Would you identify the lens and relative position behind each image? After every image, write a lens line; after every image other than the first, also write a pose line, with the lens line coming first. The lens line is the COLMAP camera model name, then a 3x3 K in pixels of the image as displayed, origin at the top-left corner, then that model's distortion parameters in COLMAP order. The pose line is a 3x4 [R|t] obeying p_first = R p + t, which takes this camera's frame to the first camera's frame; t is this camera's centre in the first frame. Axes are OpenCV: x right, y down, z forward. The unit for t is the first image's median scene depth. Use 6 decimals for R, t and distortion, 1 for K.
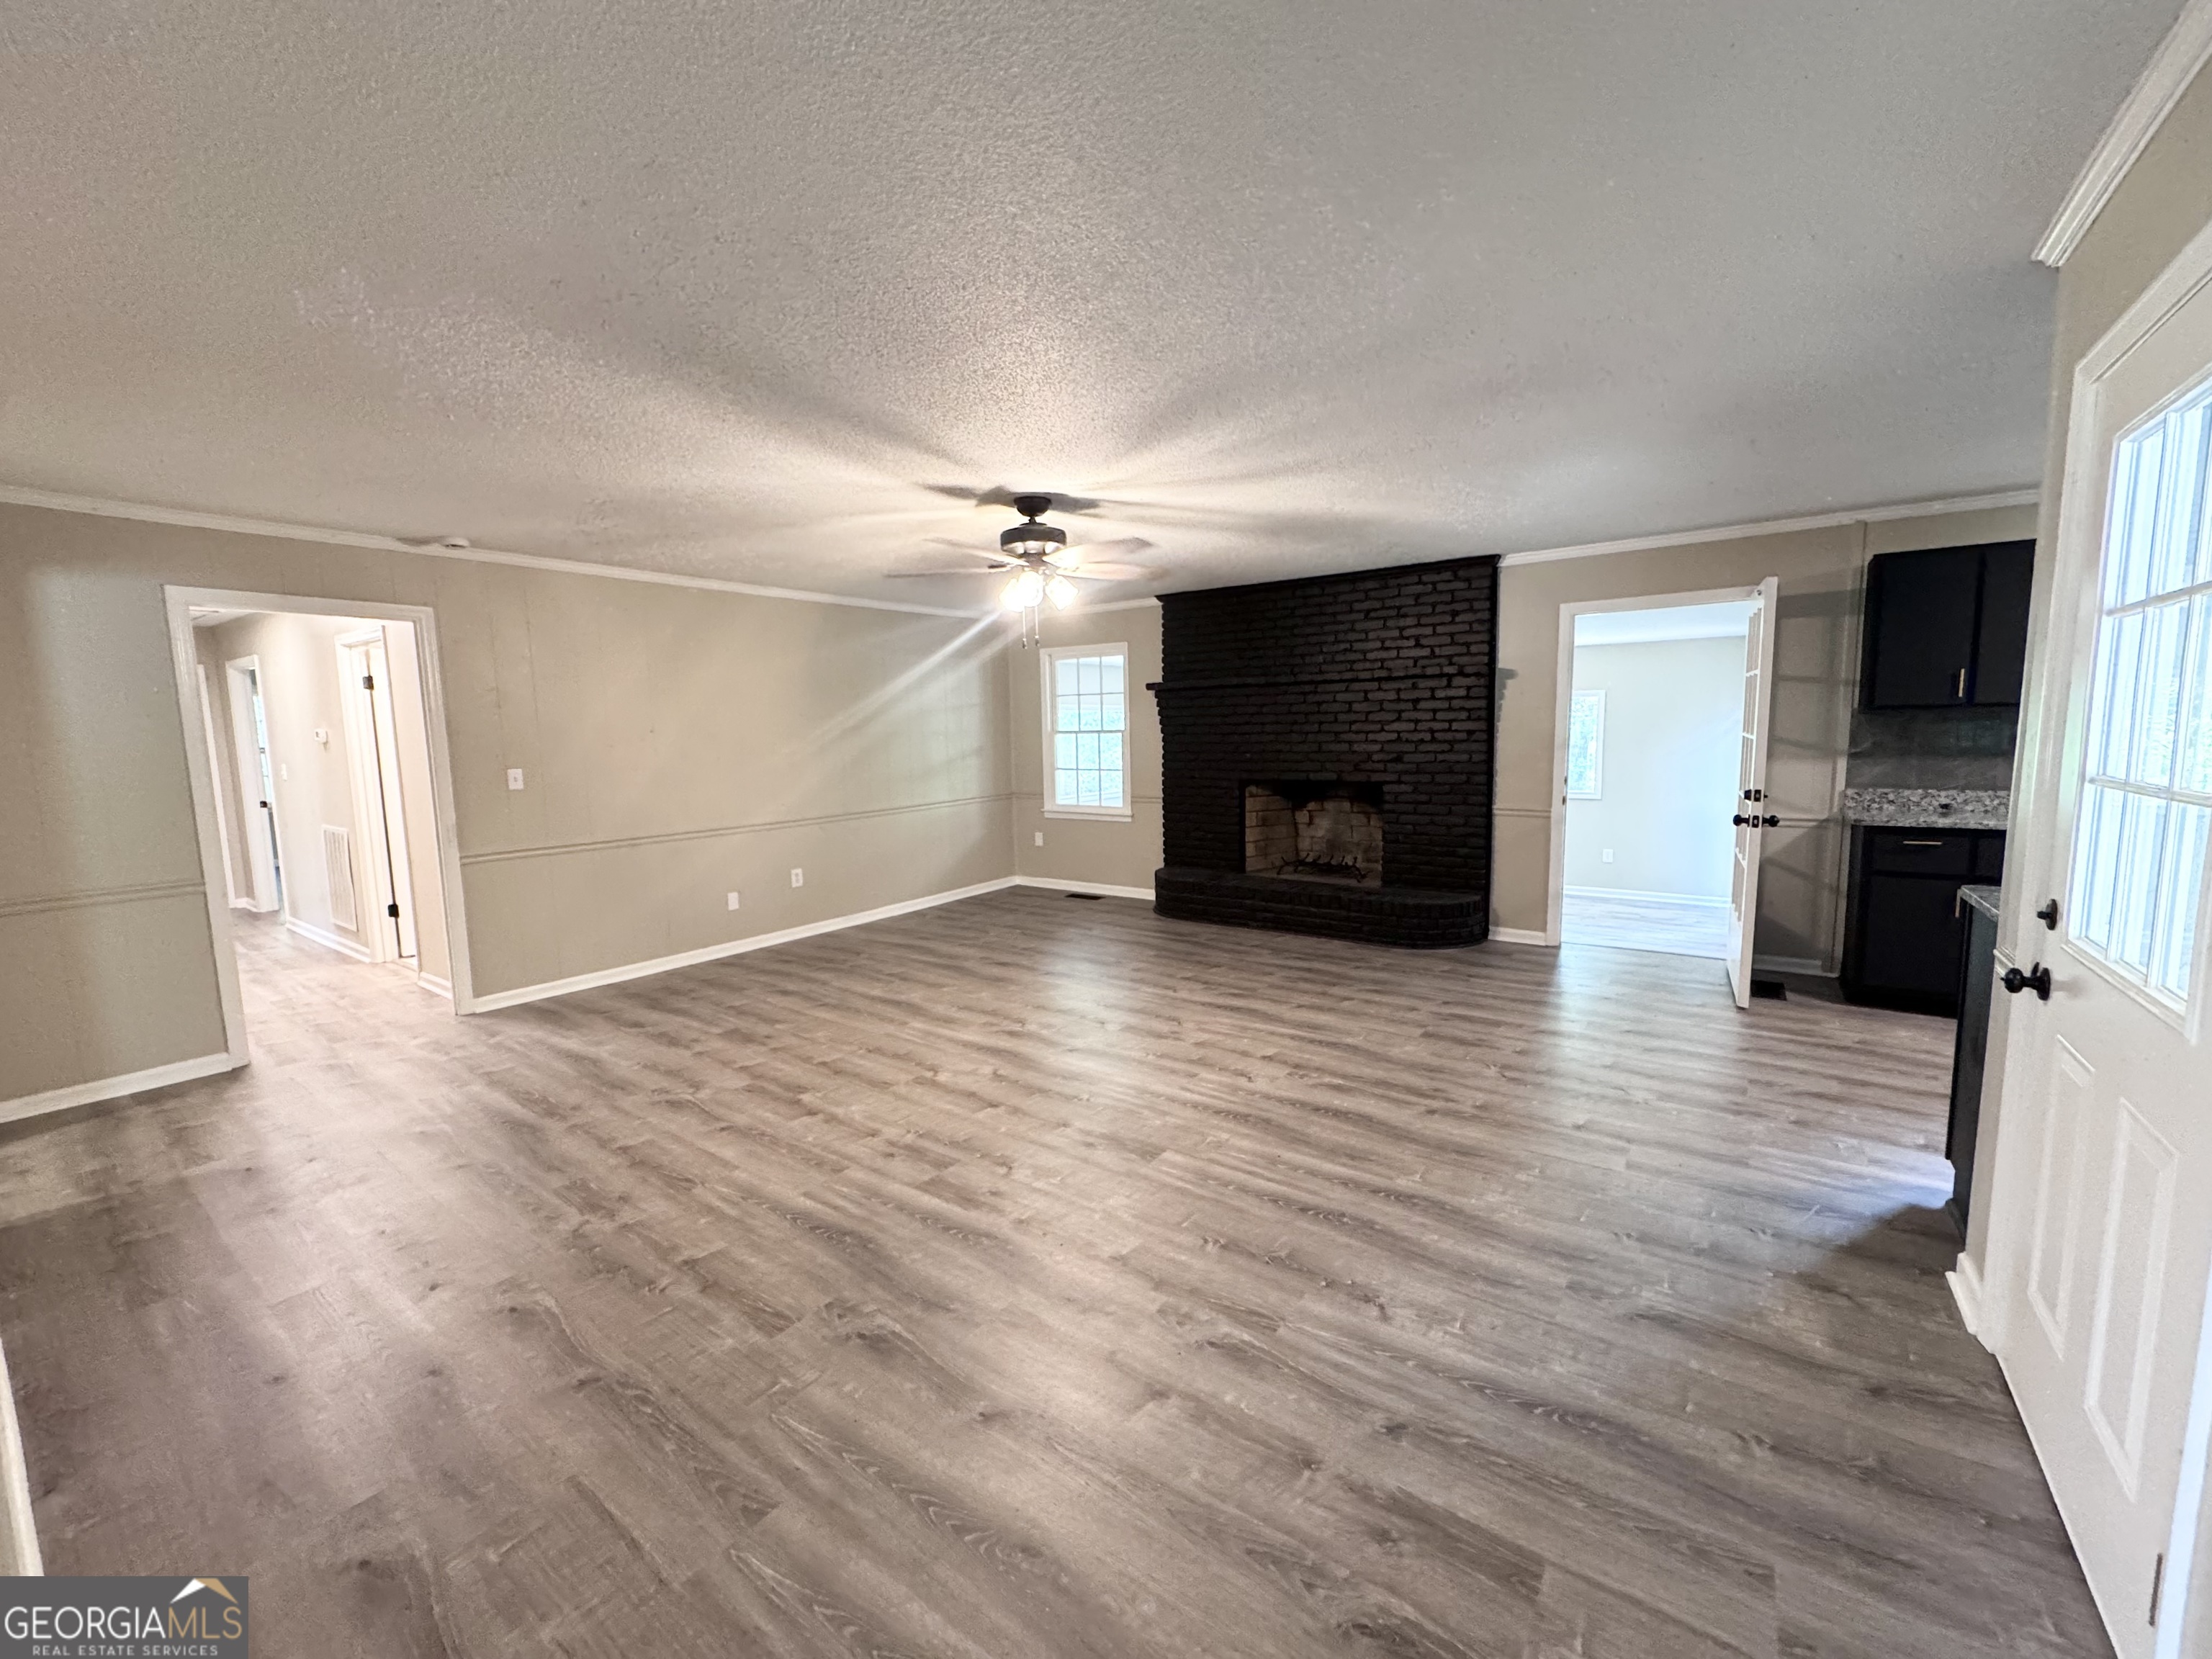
lens RADIAL K [[883.2, 0, 1113.8], [0, 883.2, 831.3], [0, 0, 1]] dist [-0.000957, 0.000060]
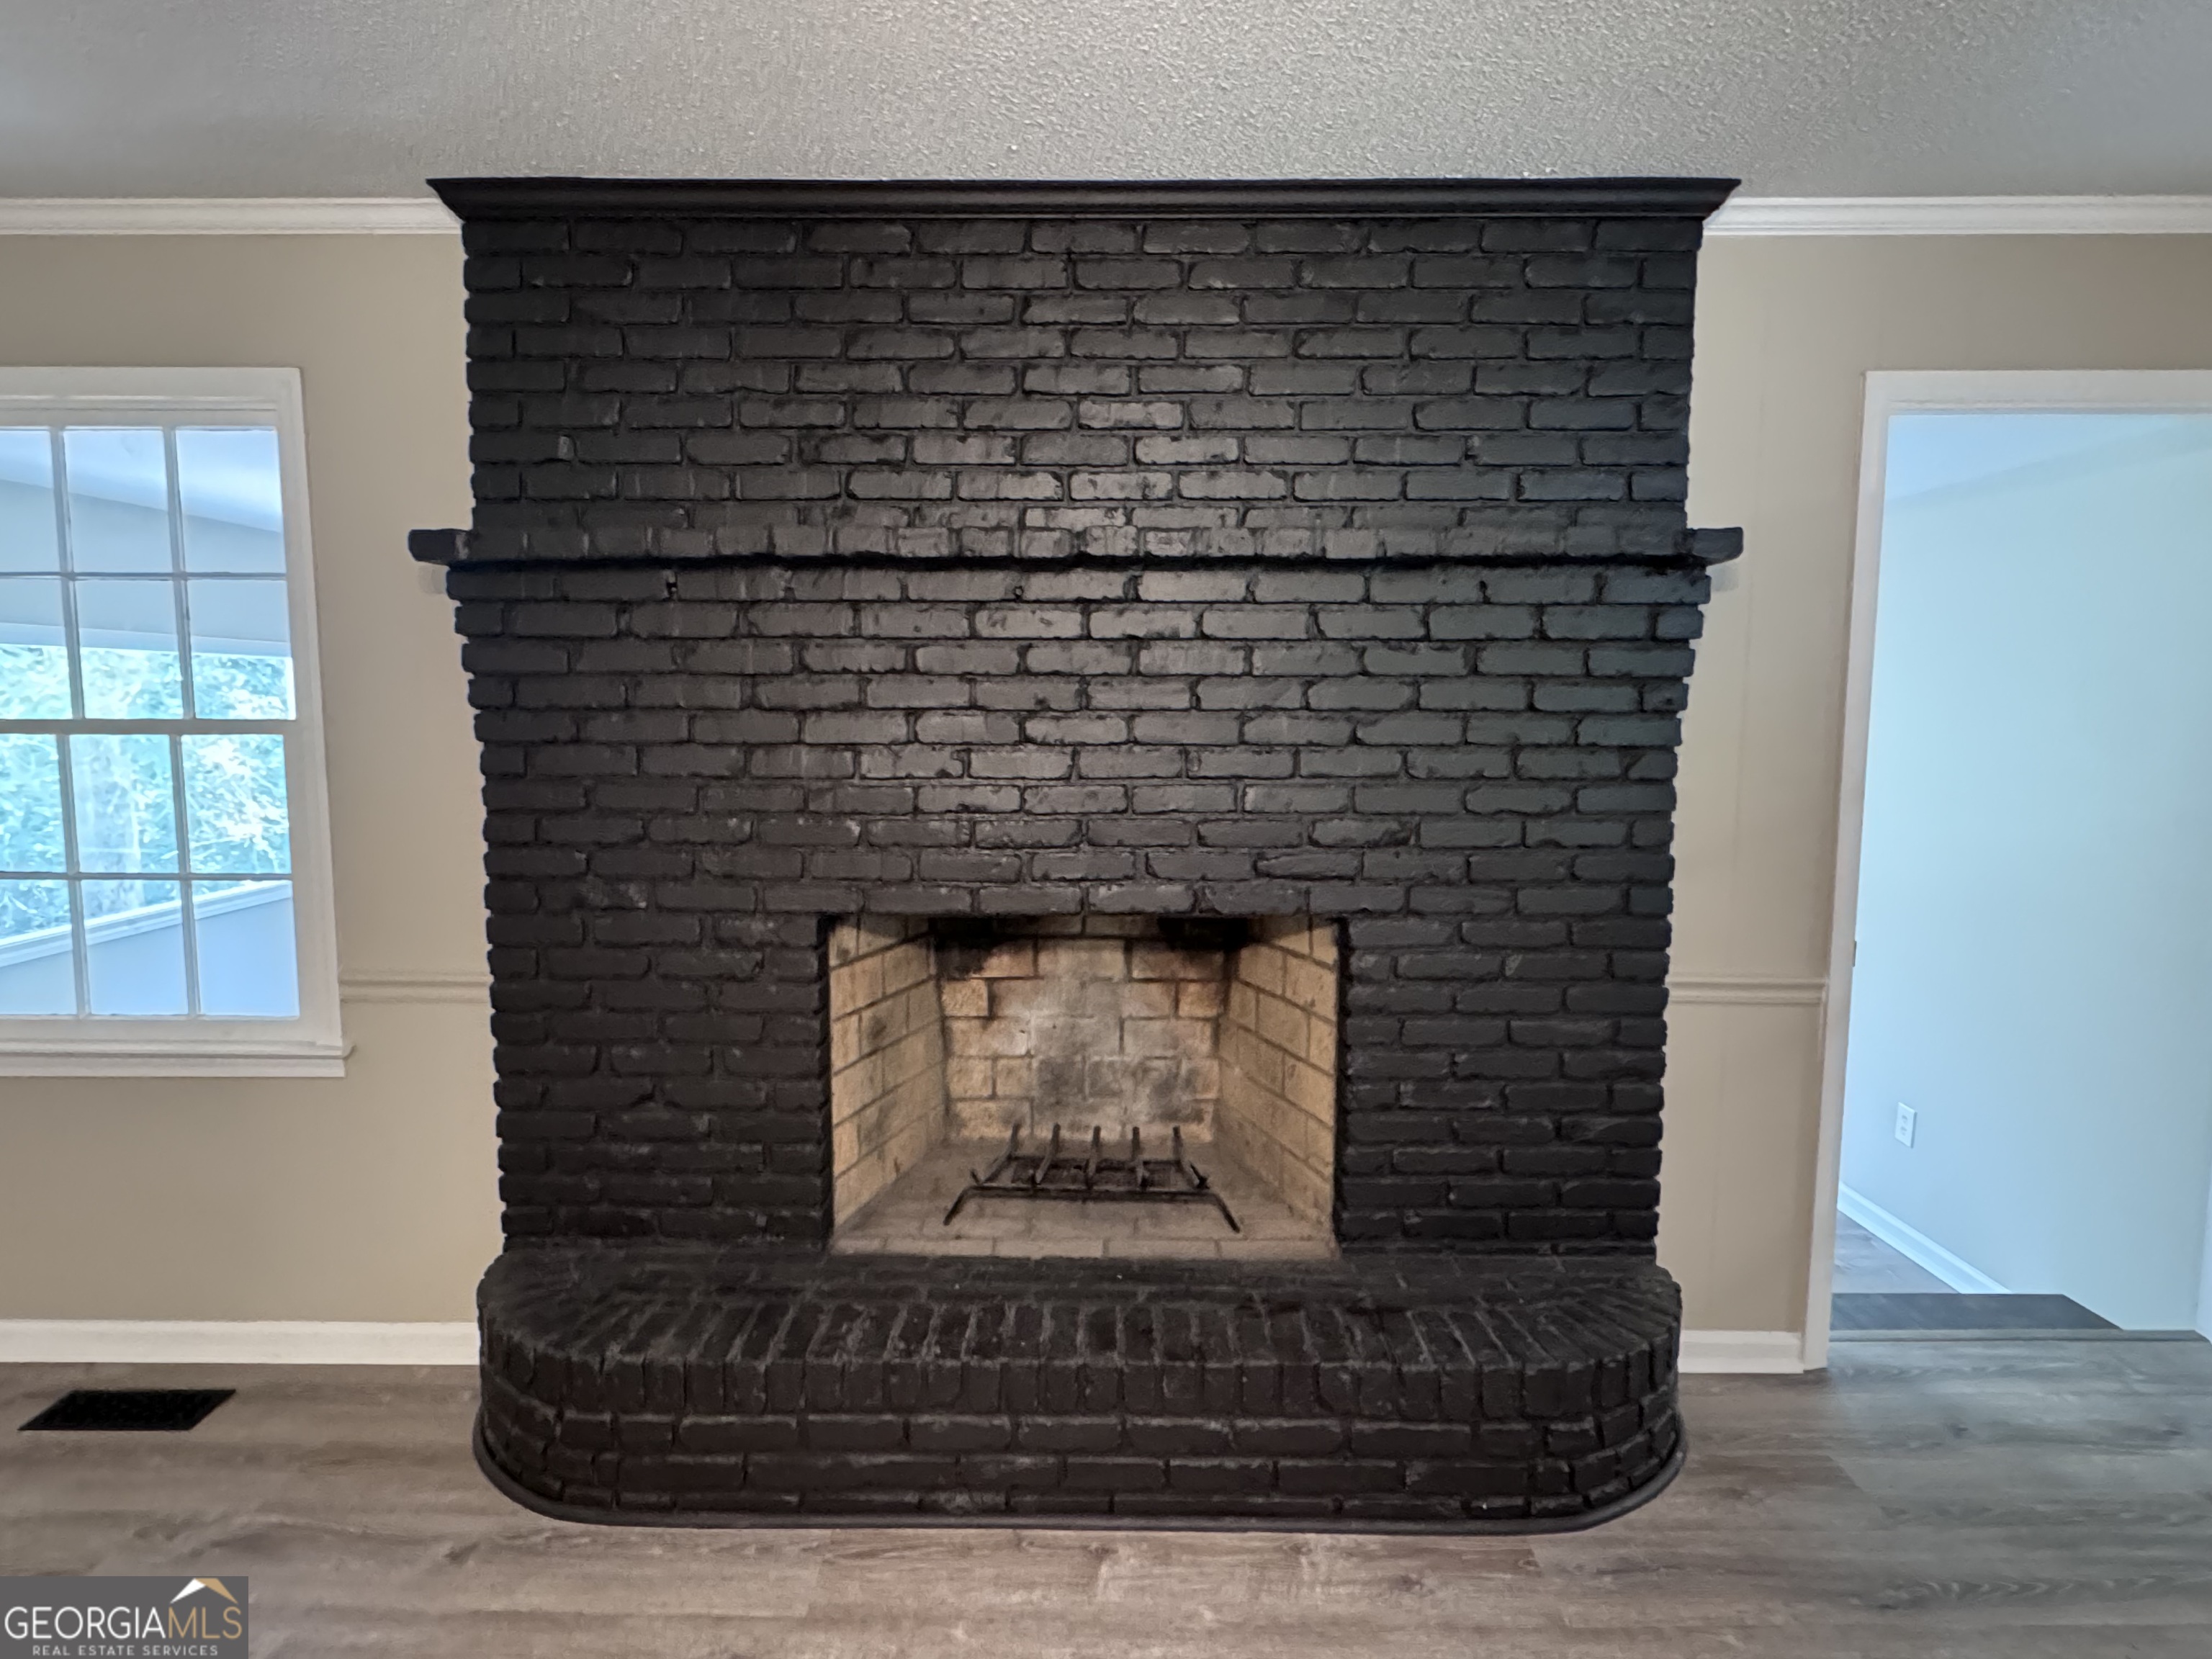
lens RADIAL K [[1264.8, 0, 1108.3], [0, 1264.8, 832.3], [0, 0, 1]] dist [-0.003230, -0.002342]
pose [[0.817390, -0.036253, 0.574943, -0.008663], [0.048050, 0.998831, -0.005330, -0.082489], [-0.574078, 0.031983, 0.818176, 0.674391]]
